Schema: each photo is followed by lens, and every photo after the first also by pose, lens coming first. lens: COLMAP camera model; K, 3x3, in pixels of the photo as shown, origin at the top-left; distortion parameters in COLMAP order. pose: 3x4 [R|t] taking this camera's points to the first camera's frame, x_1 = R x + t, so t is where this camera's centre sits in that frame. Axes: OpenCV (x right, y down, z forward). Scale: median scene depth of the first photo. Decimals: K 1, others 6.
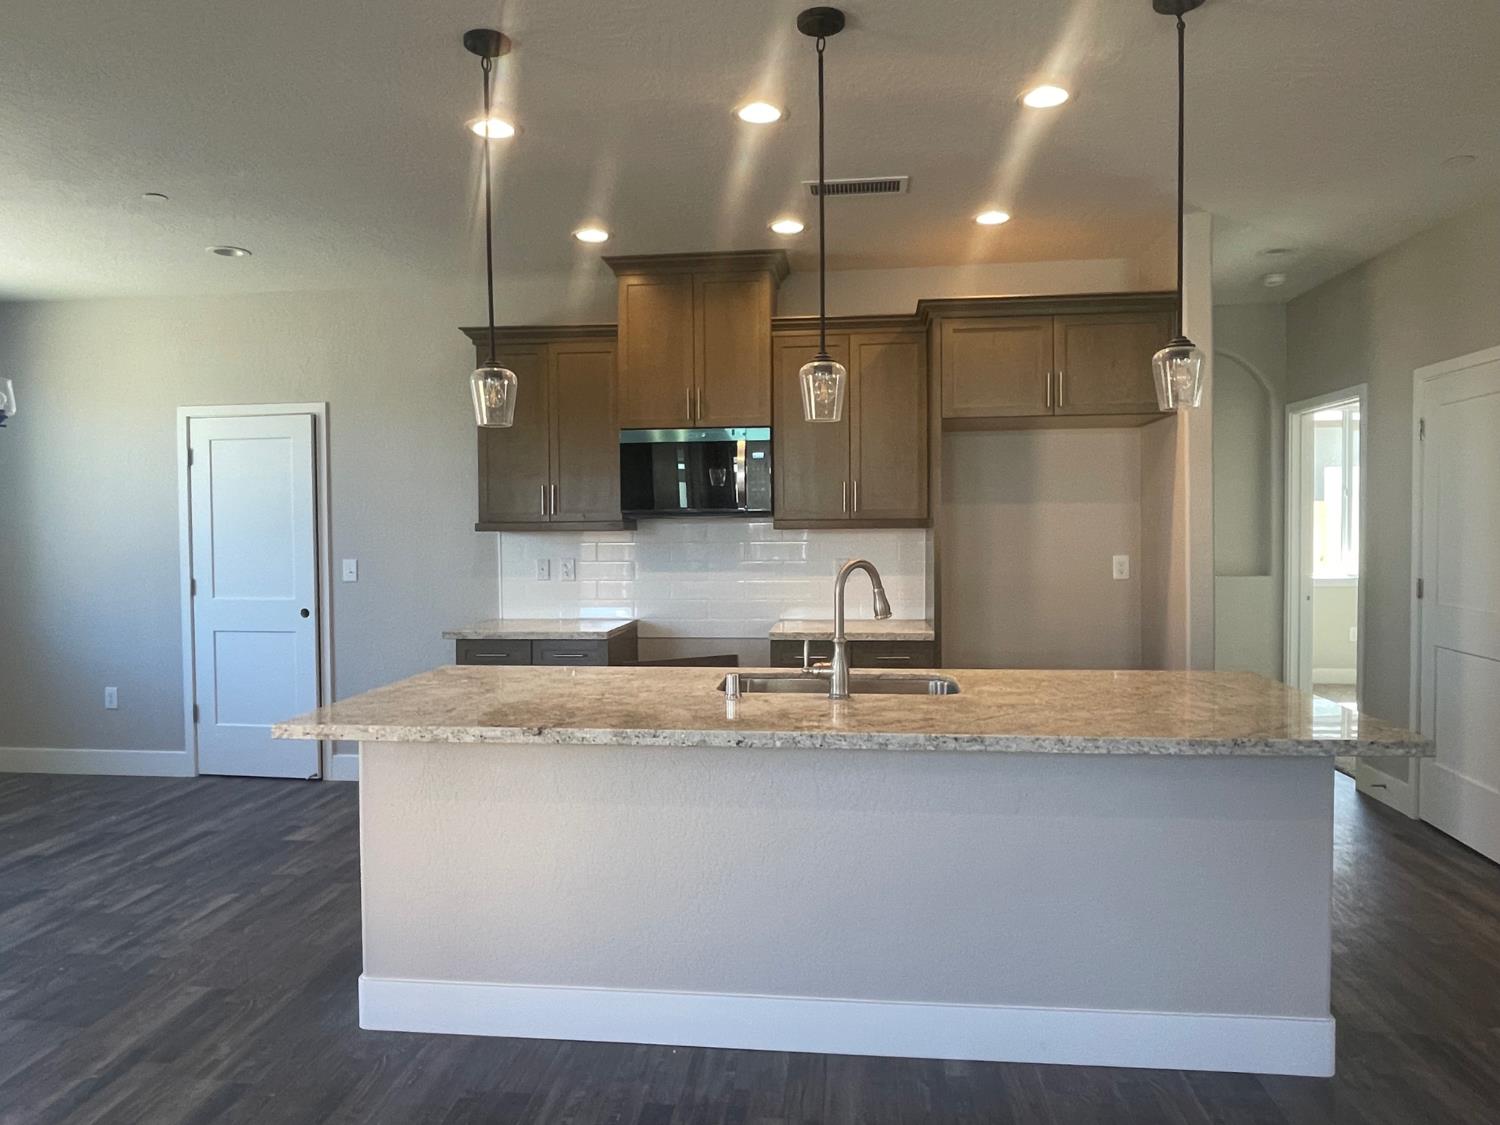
lens RADIAL K [[1005.9, 0, 744.0], [0, 1005.9, 557.6], [0, 0, 1]] dist [0.002491, -0.003722]
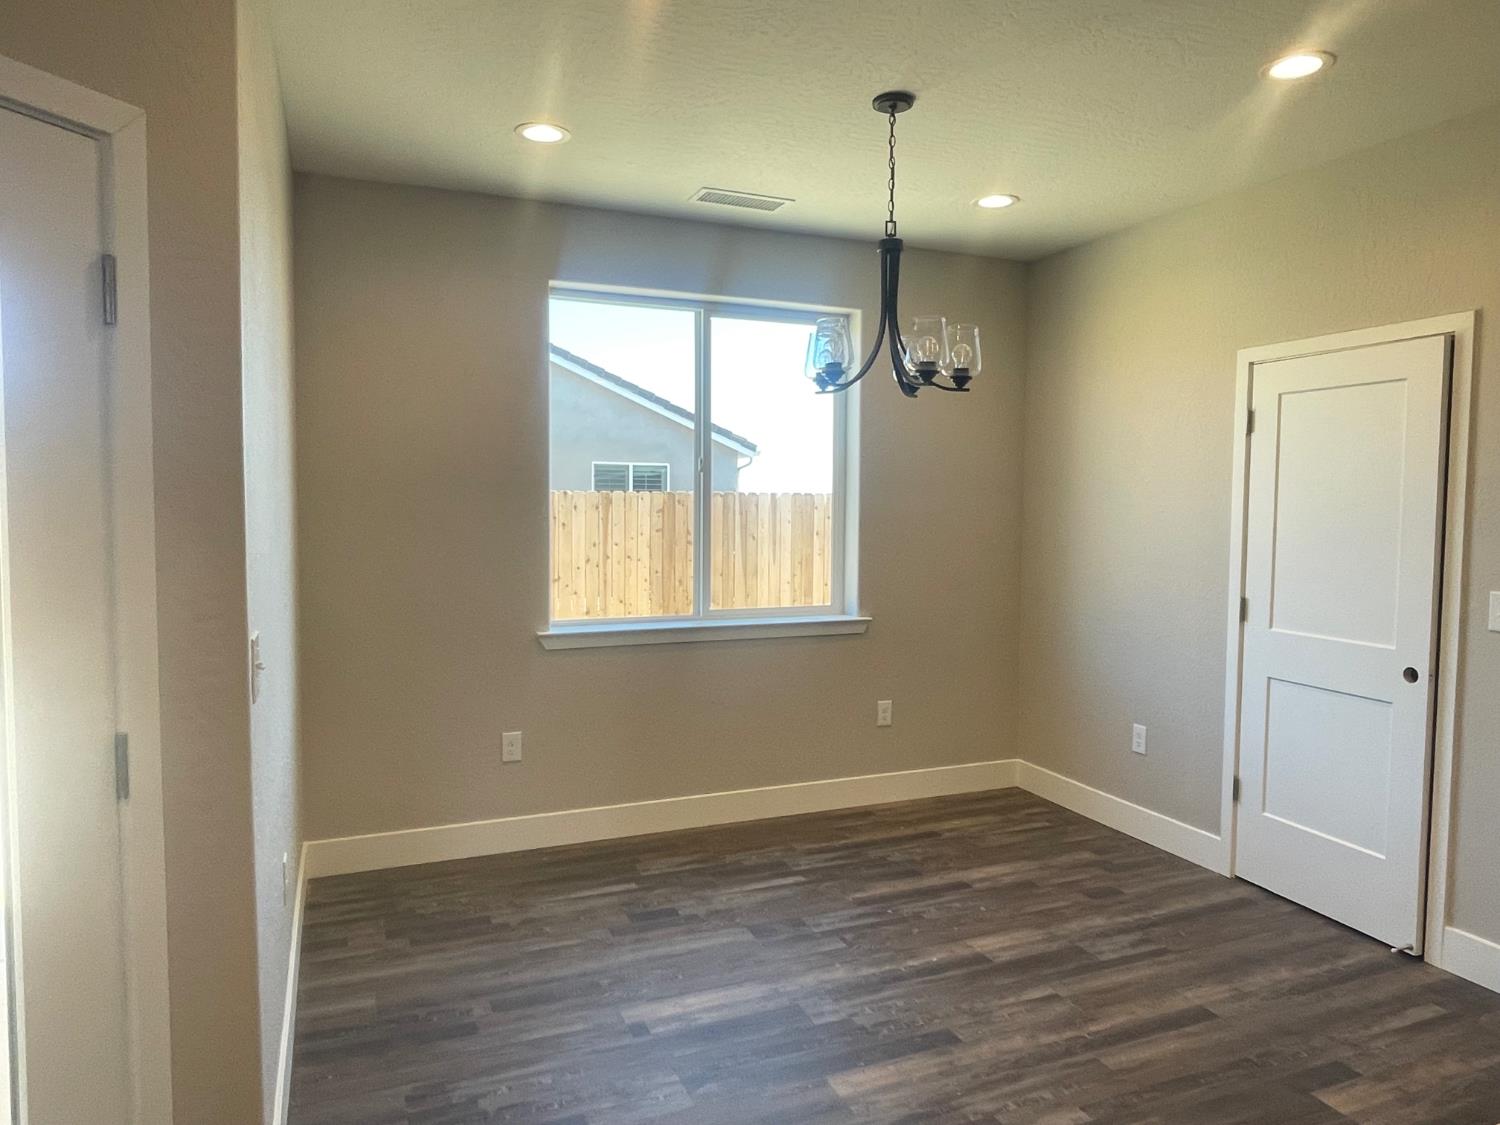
lens RADIAL K [[1005.9, 0, 751.2], [0, 1005.9, 552.7], [0, 0, 1]] dist [0.002491, -0.003722]
pose [[0.500494, 0.061906, -0.863524, -0.125353], [-0.041252, 0.998012, 0.047638, -0.029720], [0.864757, 0.011780, 0.502053, 0.371839]]
